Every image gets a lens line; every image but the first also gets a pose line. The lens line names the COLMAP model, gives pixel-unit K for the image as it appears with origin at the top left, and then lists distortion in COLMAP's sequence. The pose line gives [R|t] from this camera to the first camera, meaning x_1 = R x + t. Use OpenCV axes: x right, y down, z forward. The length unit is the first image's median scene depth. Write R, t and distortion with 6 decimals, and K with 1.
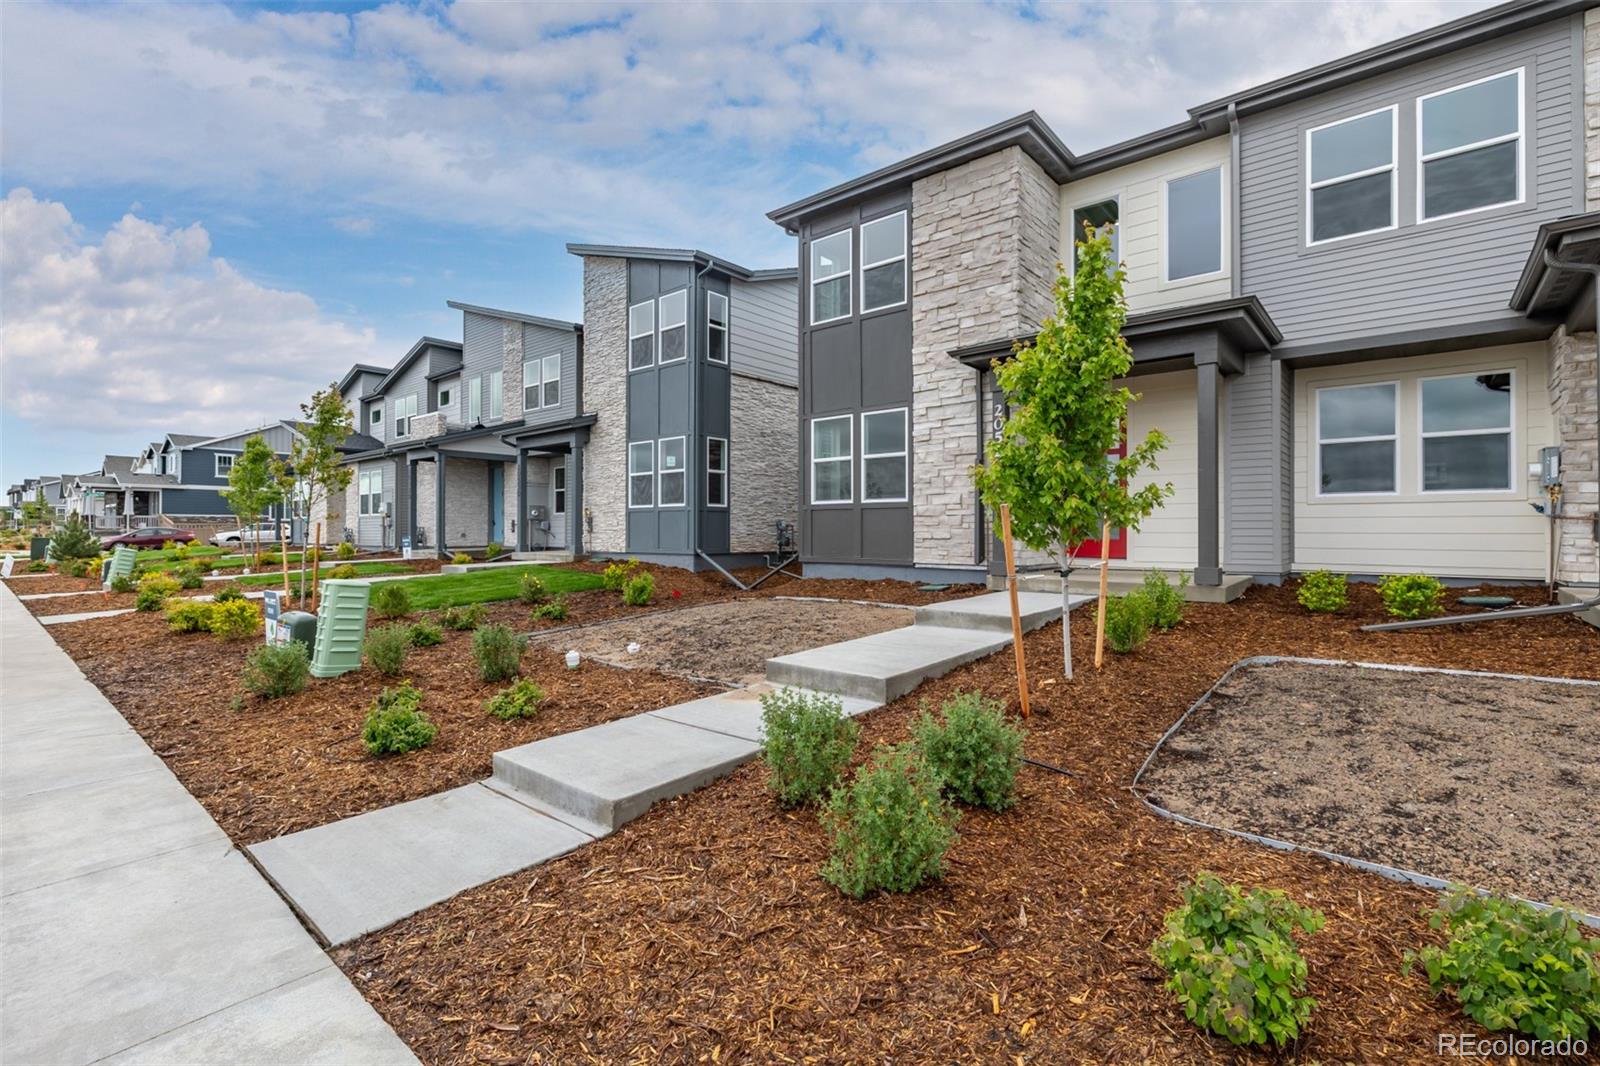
lens RADIAL K [[731.0, 0, 780.8], [0, 731.0, 526.5], [0, 0, 1]] dist [-0.000054, 0.000376]
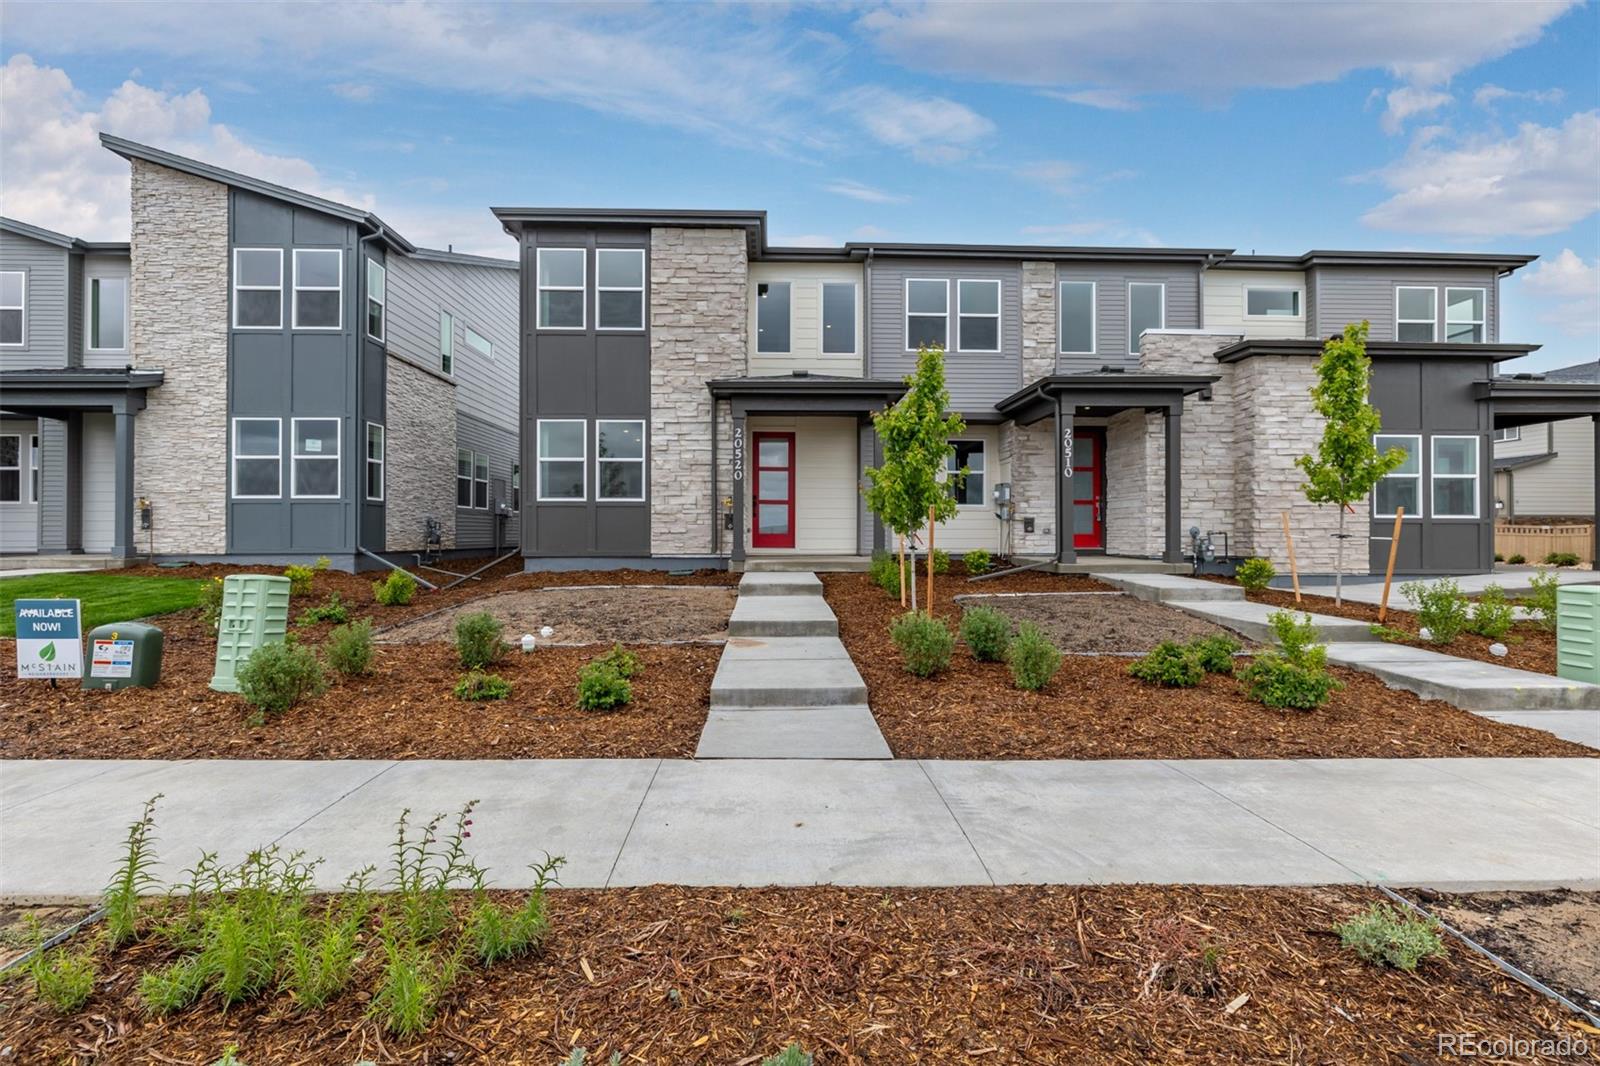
lens RADIAL K [[731.5, 0, 796.9], [0, 731.5, 532.8], [0, 0, 1]] dist [-0.000718, 0.000013]
pose [[0.733158, 0.002077, 0.680055, -0.443987], [-0.003775, 0.999992, 0.001015, 0.013980], [-0.680047, -0.003311, 0.733161, -0.015894]]
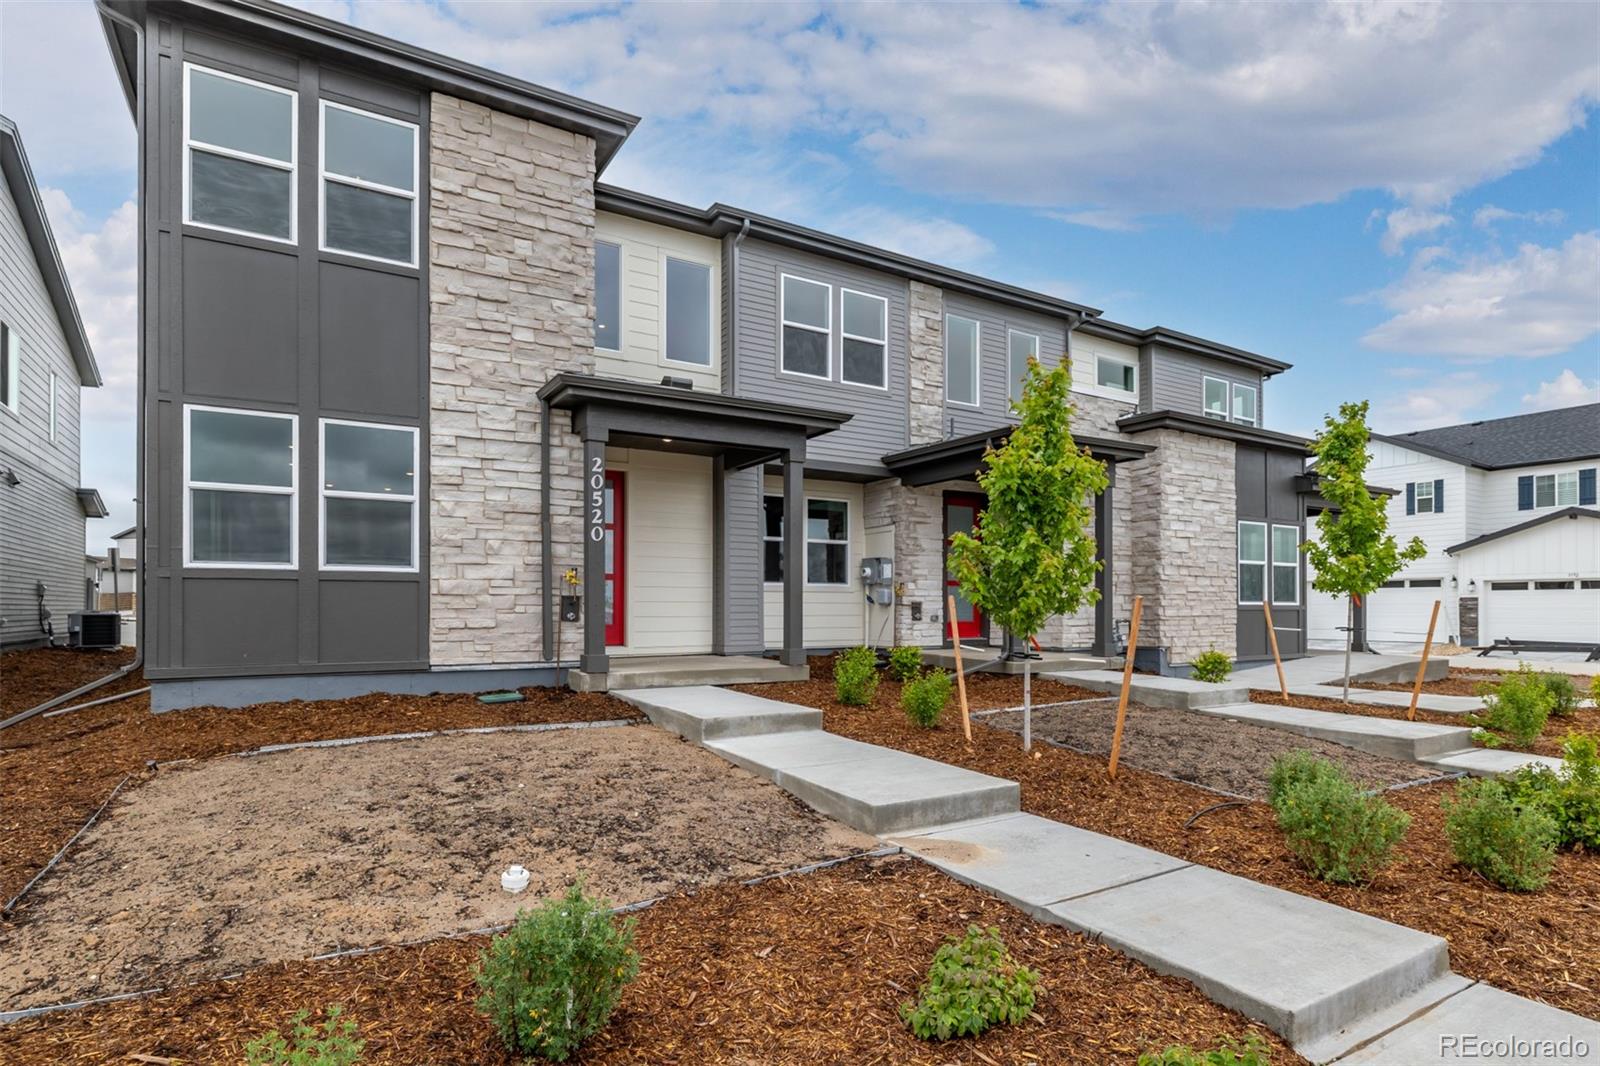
lens RADIAL K [[835.5, 0, 803.2], [0, 835.5, 607.4], [0, 0, 1]] dist [-0.001778, 0.000320]
pose [[0.301698, 0.001417, 0.953402, -0.440470], [-0.004010, 0.999992, -0.000217, -0.003932], [-0.953395, -0.003758, 0.301701, 0.450476]]
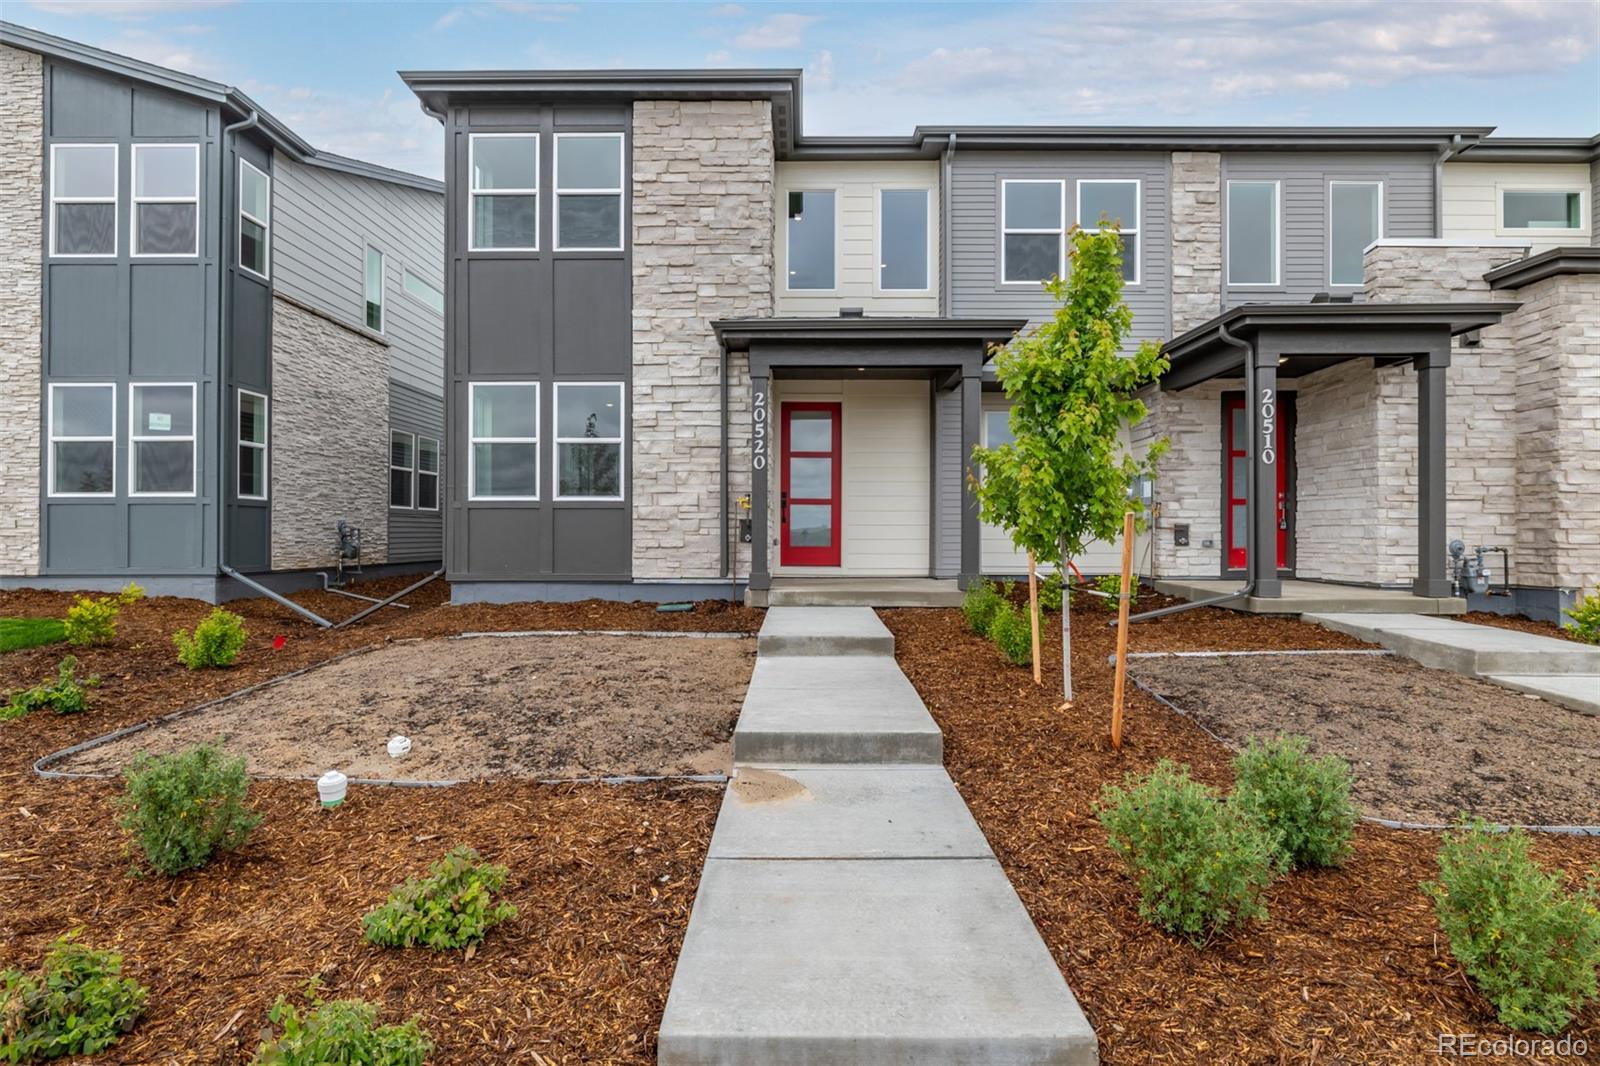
lens RADIAL K [[801.6, 0, 800.0], [0, 801.6, 533.0], [0, 0, 1]] dist [-0.003062, 0.000904]
pose [[0.758599, 0.002207, 0.651554, -0.251491], [-0.004905, 0.999985, 0.002323, -0.002165], [-0.651539, -0.004958, 0.758599, 0.216328]]
